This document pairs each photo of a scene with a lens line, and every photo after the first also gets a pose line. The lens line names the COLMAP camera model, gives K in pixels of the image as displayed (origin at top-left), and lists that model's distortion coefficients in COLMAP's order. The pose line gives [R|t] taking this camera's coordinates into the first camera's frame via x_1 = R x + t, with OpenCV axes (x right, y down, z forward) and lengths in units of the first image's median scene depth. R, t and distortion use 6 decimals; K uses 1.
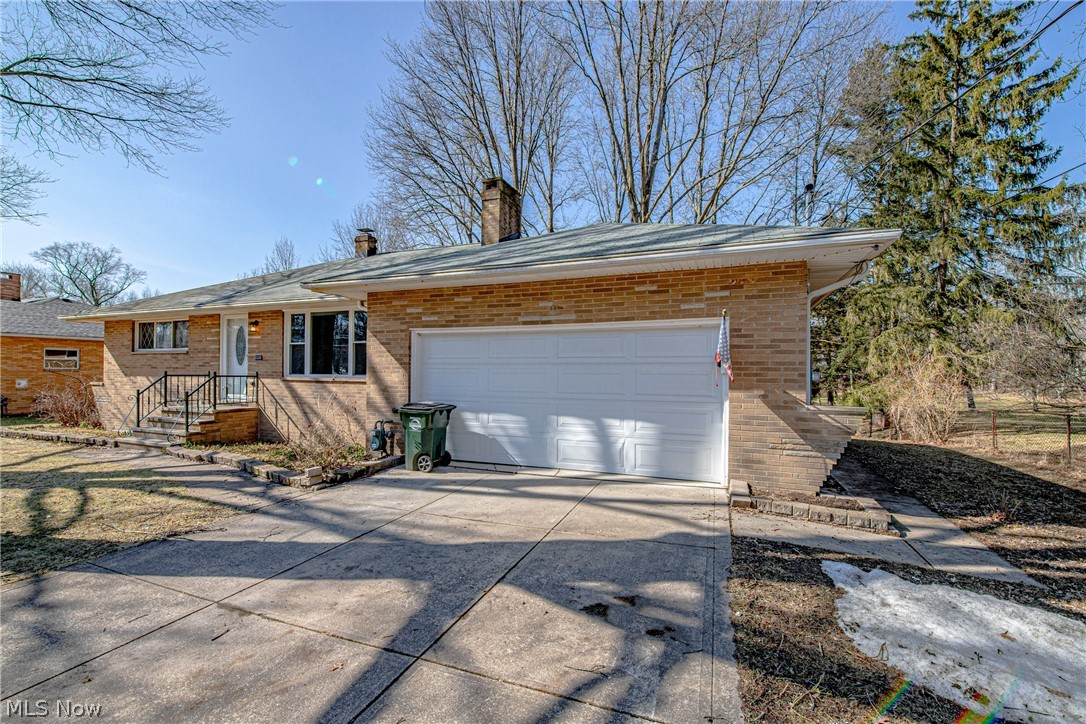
lens RADIAL K [[470.5, 0, 539.9], [0, 470.5, 363.4], [0, 0, 1]] dist [0.001482, -0.009577]
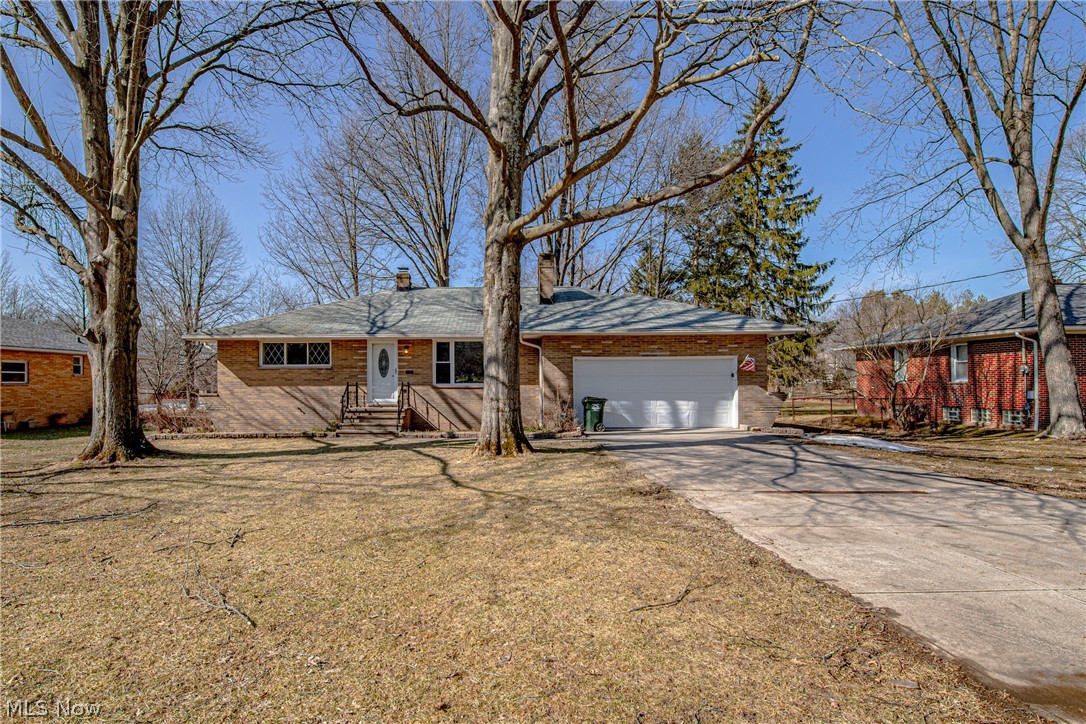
lens RADIAL K [[479.8, 0, 543.9], [0, 479.8, 365.2], [0, 0, 1]] dist [0.001314, -0.010316]
pose [[0.934658, 0.003479, 0.355530, -0.751803], [0.003237, 0.999827, -0.018294, -0.005163], [-0.355533, 0.018249, 0.934486, -0.502116]]
